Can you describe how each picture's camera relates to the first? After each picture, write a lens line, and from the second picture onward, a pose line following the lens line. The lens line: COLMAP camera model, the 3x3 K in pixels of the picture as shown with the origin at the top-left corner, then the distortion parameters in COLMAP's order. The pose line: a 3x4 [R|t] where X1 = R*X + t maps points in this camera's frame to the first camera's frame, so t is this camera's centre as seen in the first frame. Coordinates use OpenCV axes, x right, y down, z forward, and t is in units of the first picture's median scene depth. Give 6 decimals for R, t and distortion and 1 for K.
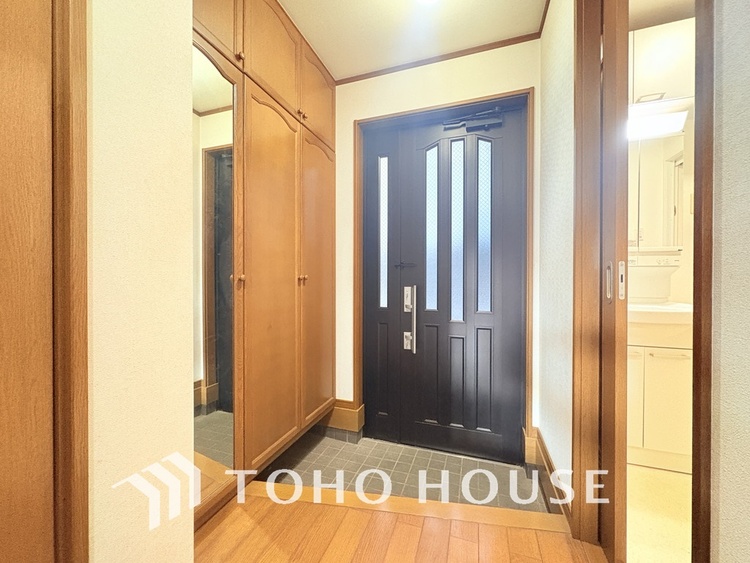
lens RADIAL K [[298.7, 0, 374.8], [0, 298.7, 280.6], [0, 0, 1]] dist [-0.001634, -0.000610]
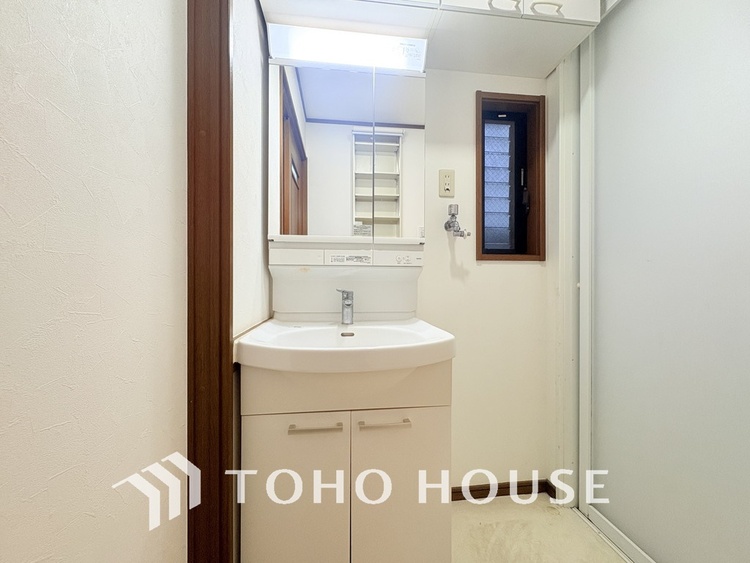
lens RADIAL K [[298.7, 0, 374.3], [0, 298.7, 282.0], [0, 0, 1]] dist [-0.001634, -0.000610]
pose [[0.898766, 0.000329, 0.438428, 0.620021], [0.002594, 0.999978, -0.006068, -0.010323], [-0.438420, 0.006591, 0.898746, 0.431577]]
